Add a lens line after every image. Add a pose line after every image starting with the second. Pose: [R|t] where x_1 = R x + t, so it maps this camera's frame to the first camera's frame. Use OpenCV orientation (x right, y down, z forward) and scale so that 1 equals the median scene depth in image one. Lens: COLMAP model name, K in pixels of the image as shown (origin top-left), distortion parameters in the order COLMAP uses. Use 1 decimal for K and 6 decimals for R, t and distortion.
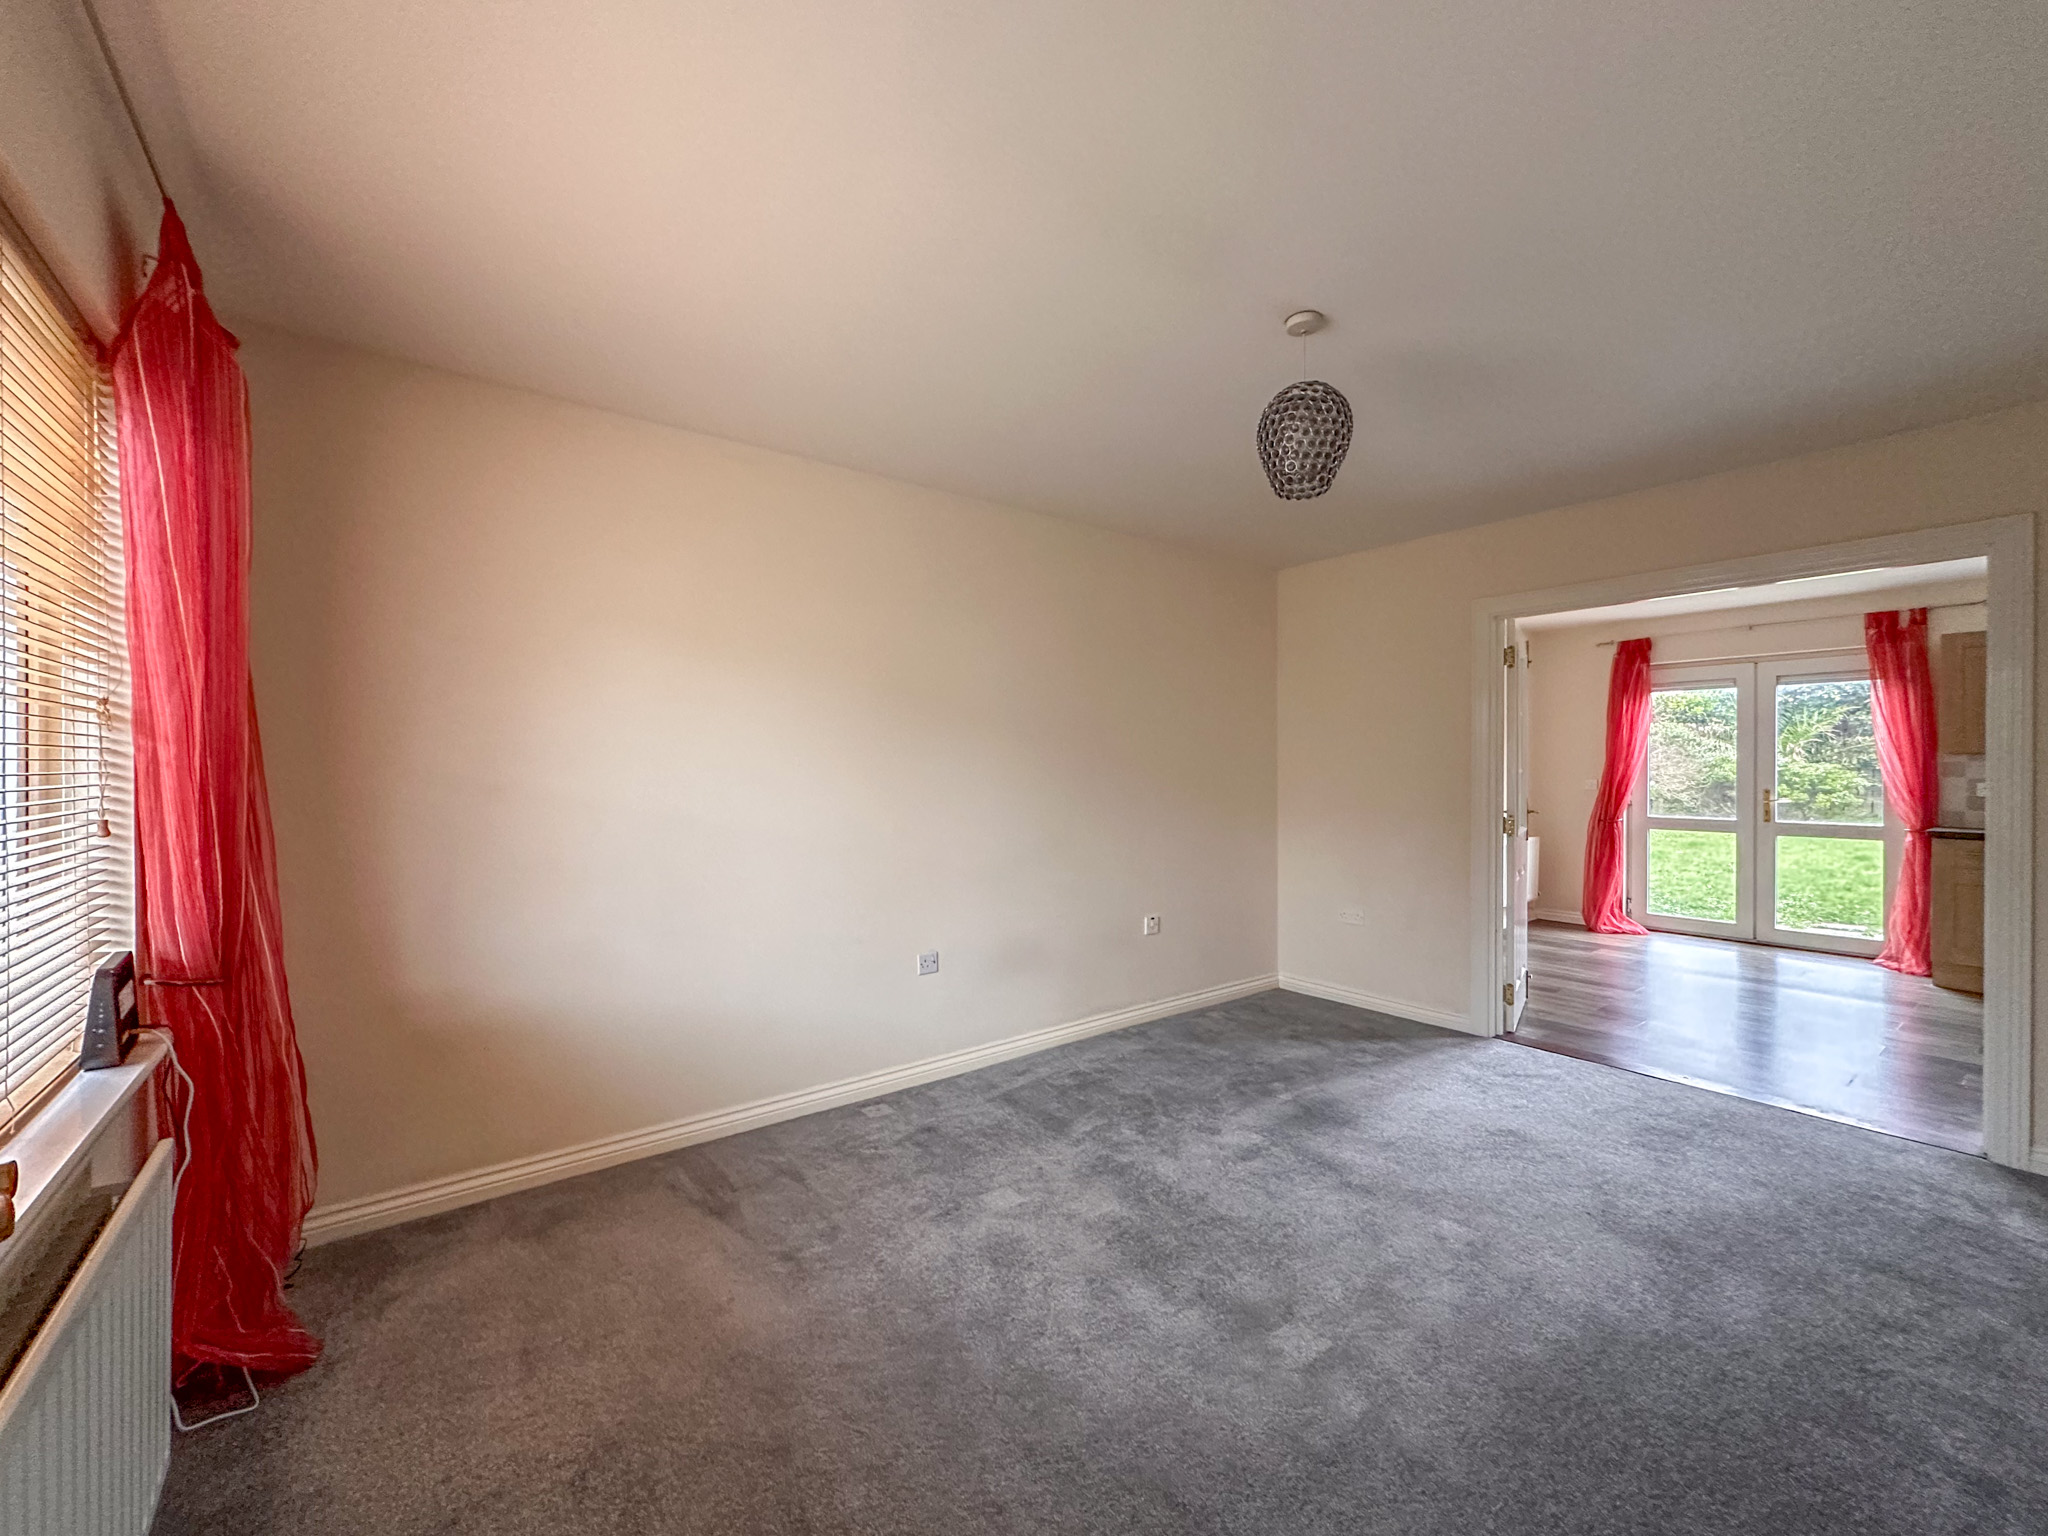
lens RADIAL K [[830.1, 0, 1023.4], [0, 830.1, 770.9], [0, 0, 1]] dist [-0.000378, -0.000236]
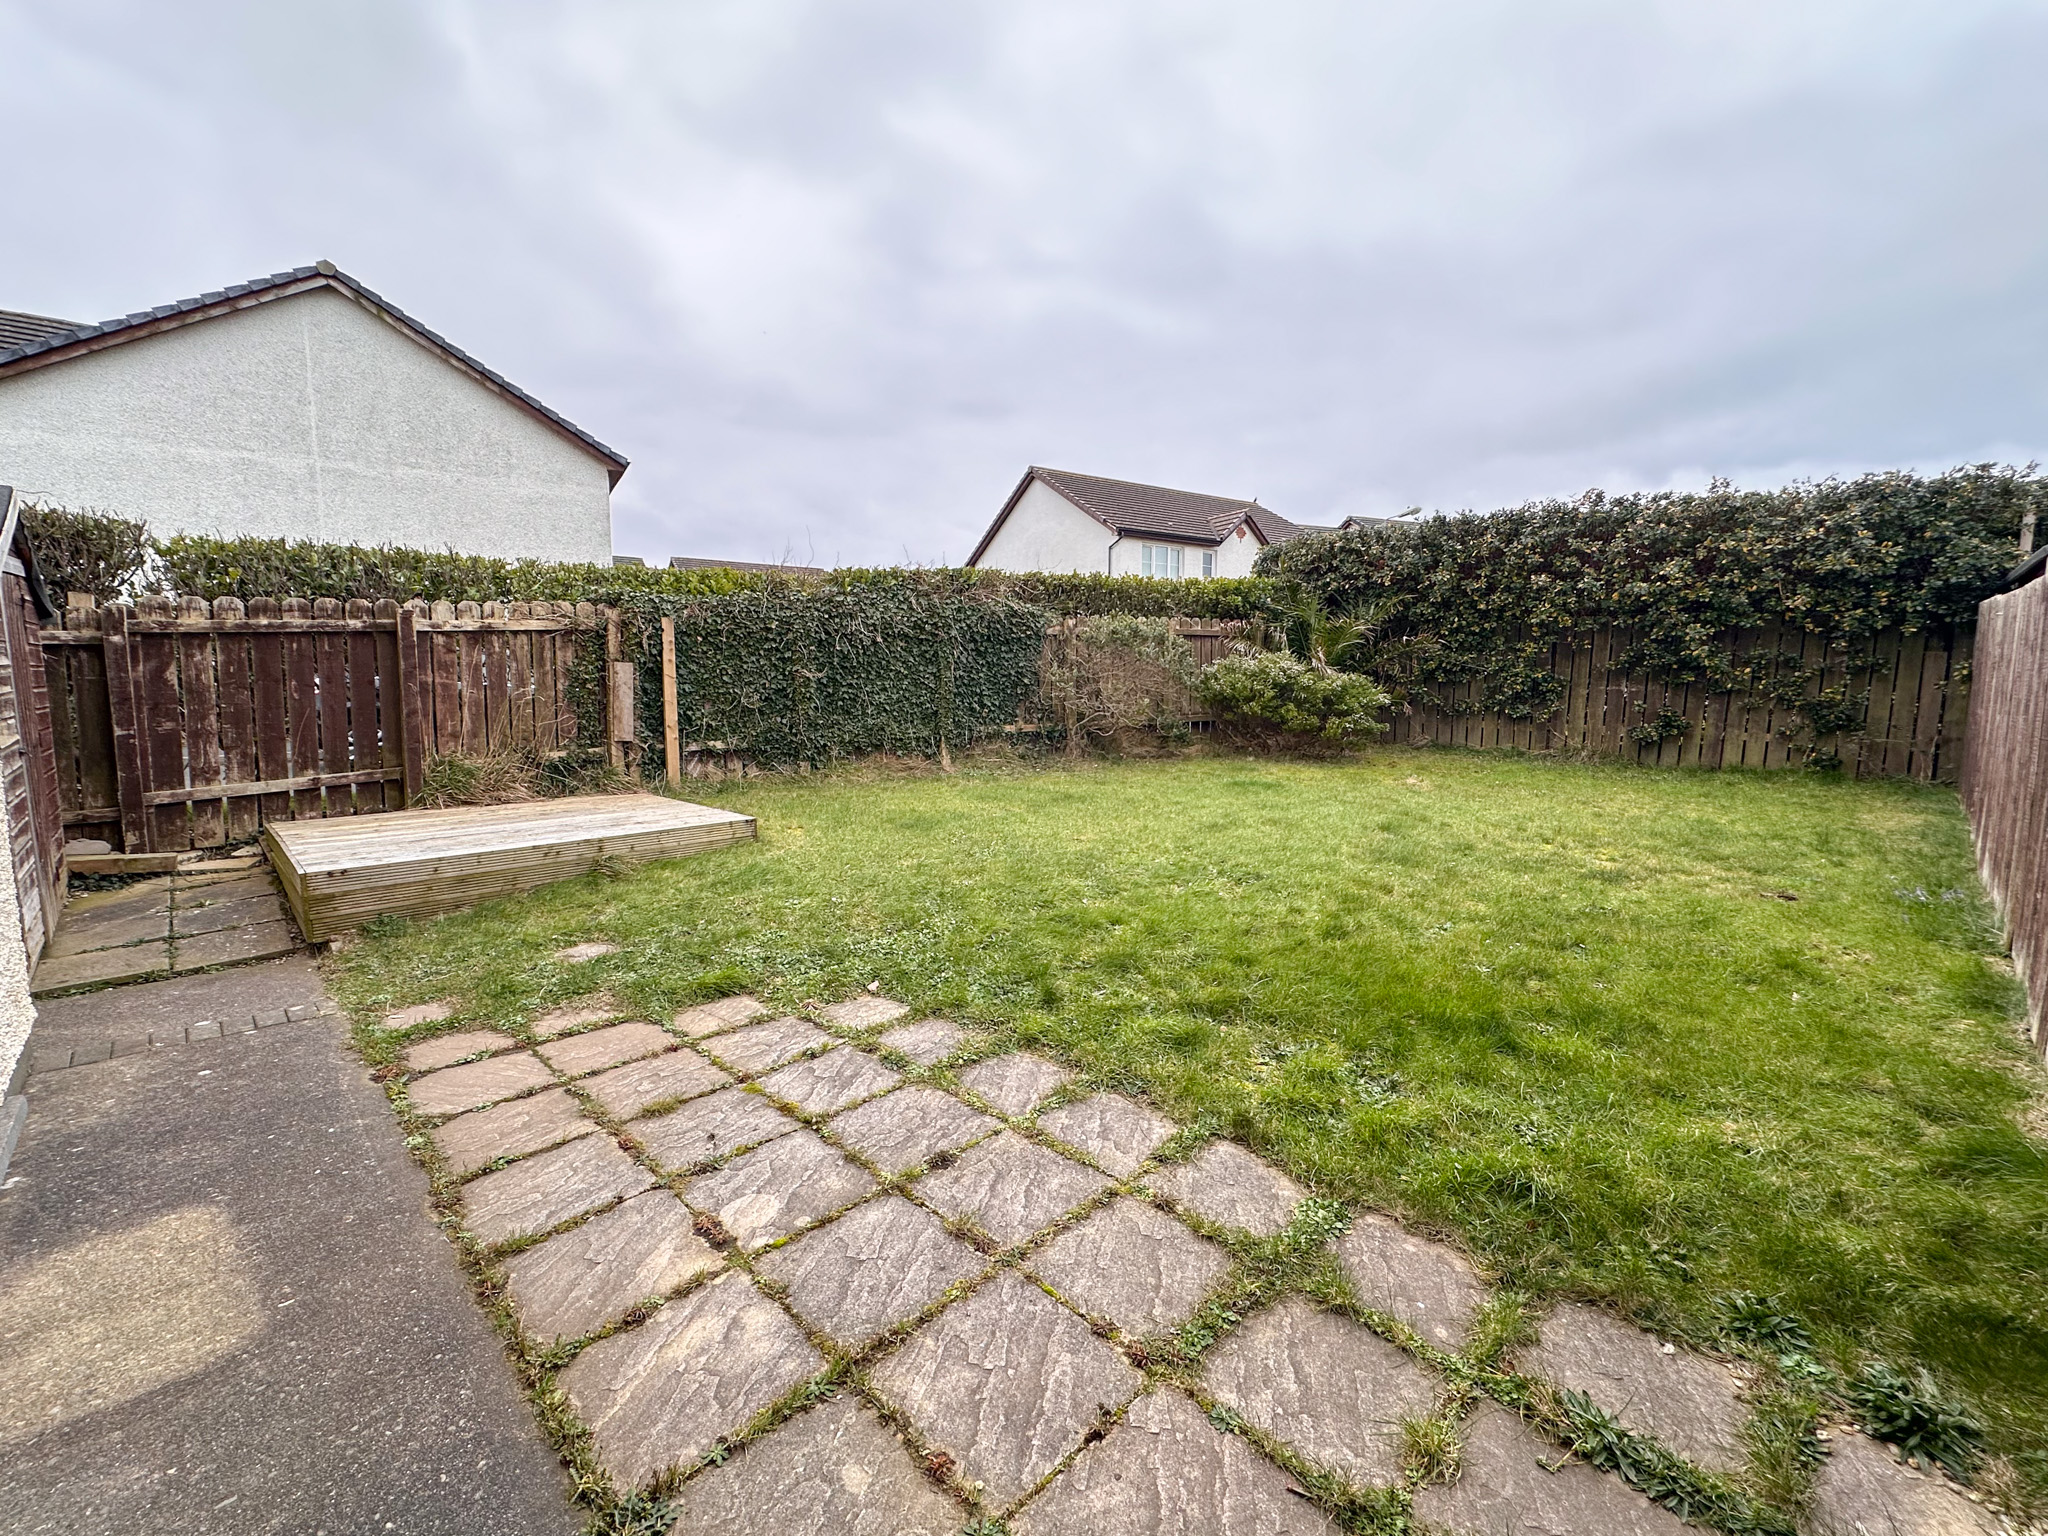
lens RADIAL K [[842.9, 0, 1018.2], [0, 842.9, 772.0], [0, 0, 1]] dist [-0.003659, -0.000012]
pose [[0.992425, -0.013416, 0.122115, 2.684805], [0.001529, 0.995291, 0.096922, 0.021028], [-0.122840, -0.096002, 0.987772, 1.421090]]
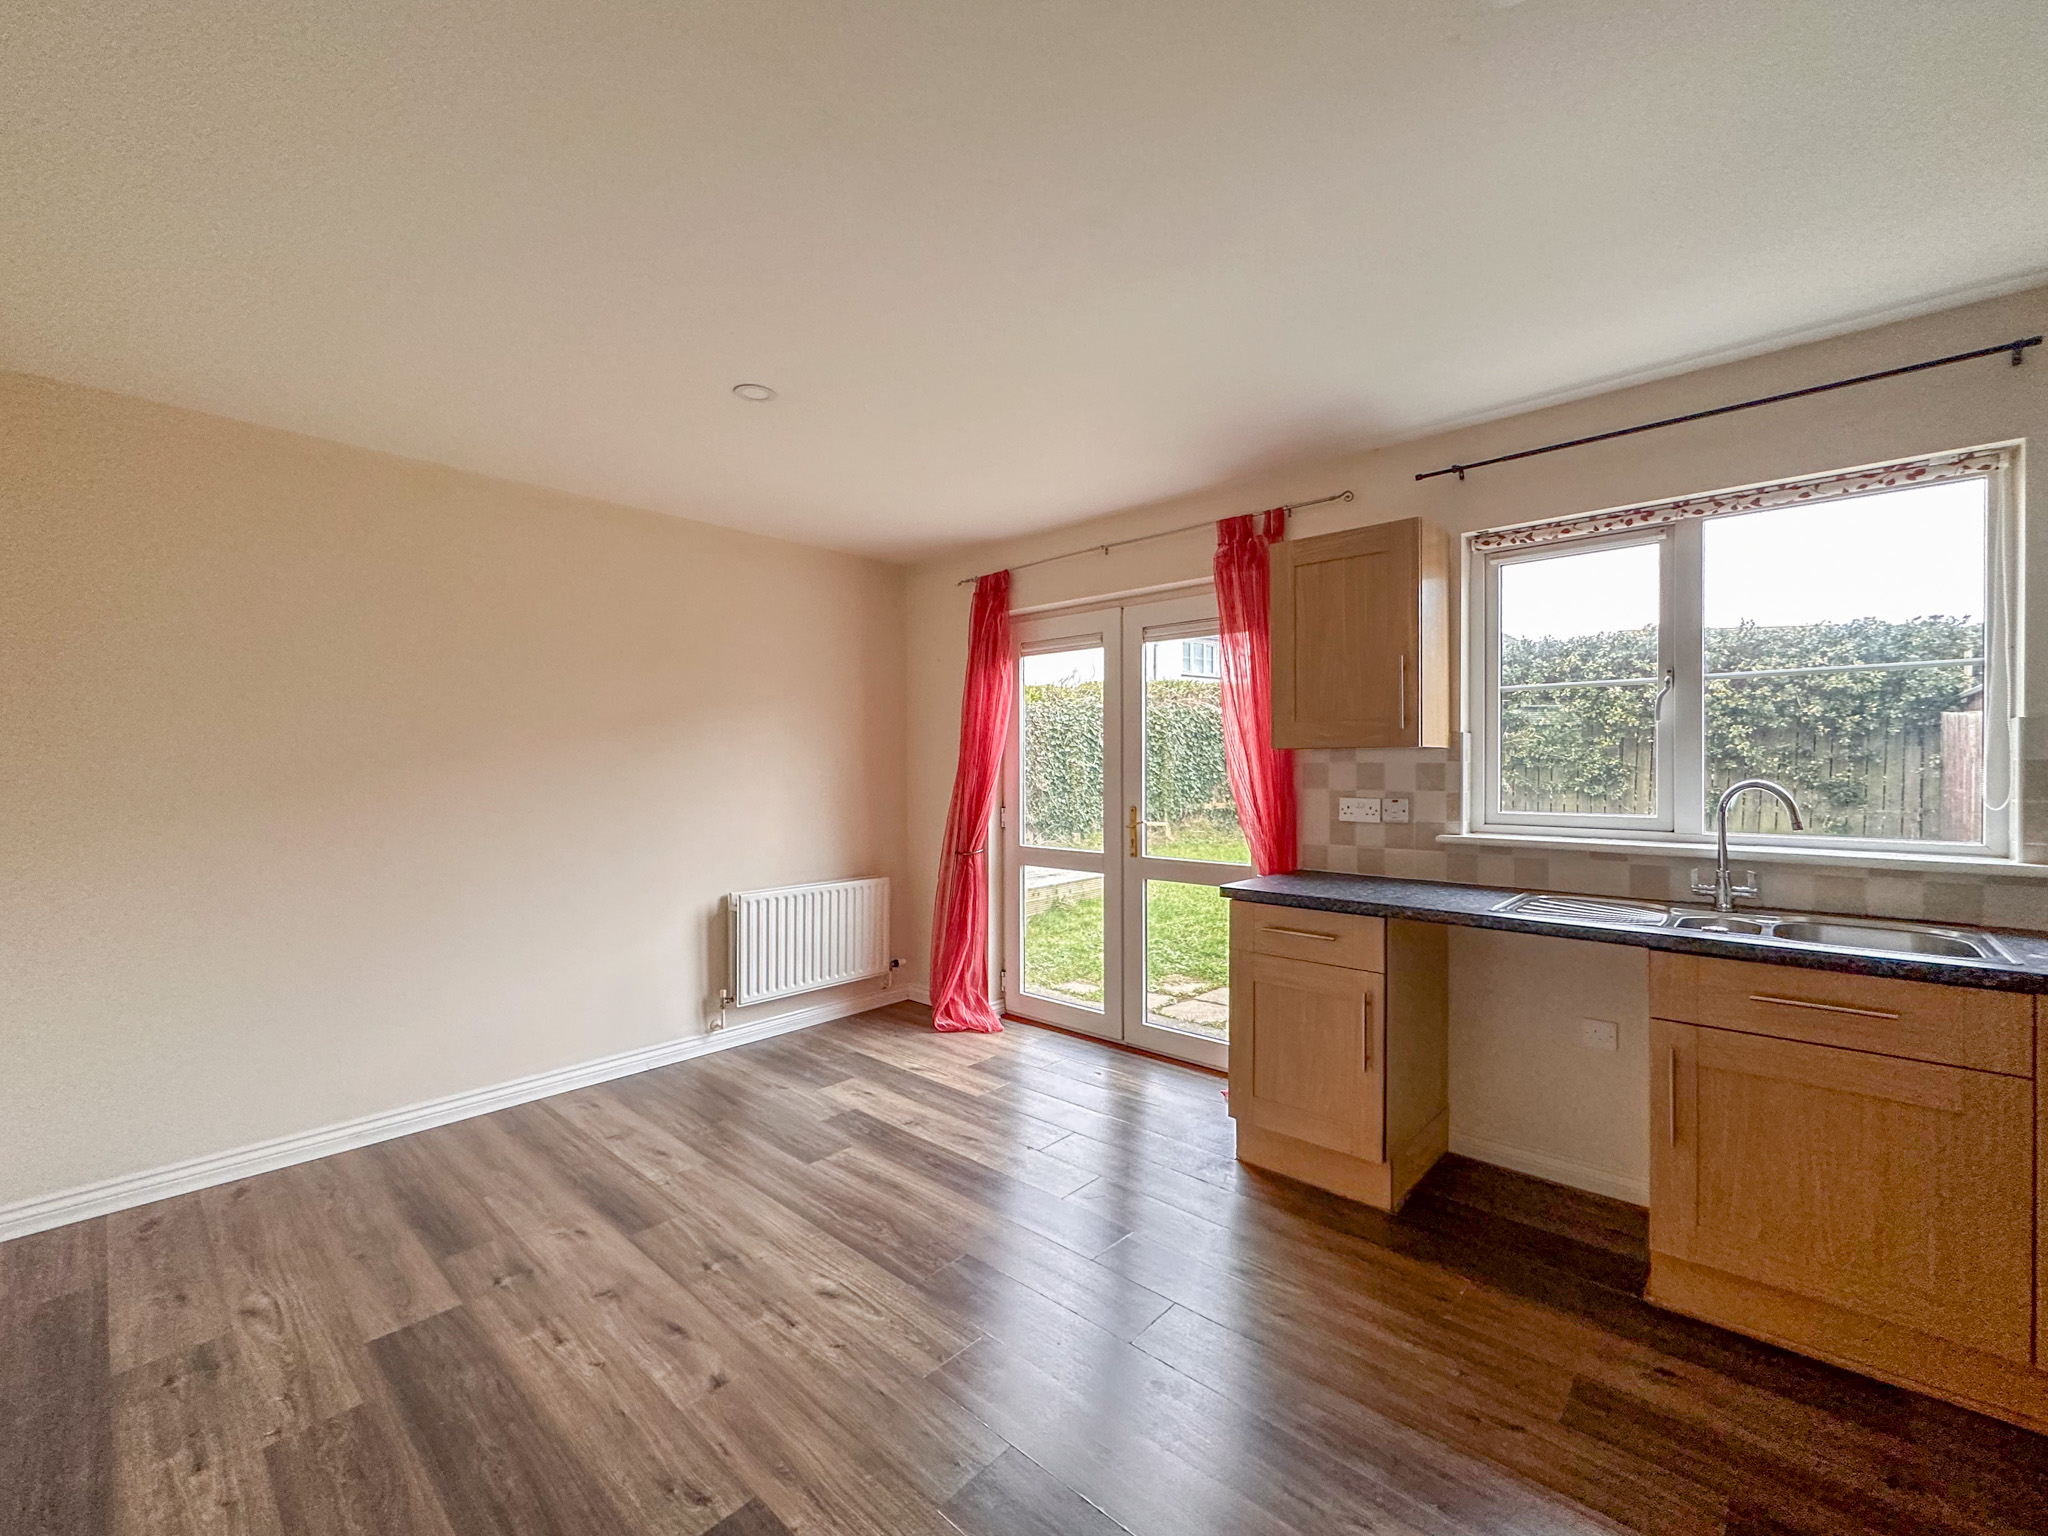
lens RADIAL K [[851.2, 0, 1022.8], [0, 851.2, 773.2], [0, 0, 1]] dist [-0.000359, -0.000201]
pose [[0.984457, -0.004929, 0.175558, 1.461622], [0.004113, 0.999979, 0.005012, -0.013565], [-0.175579, -0.004212, 0.984456, 0.779182]]
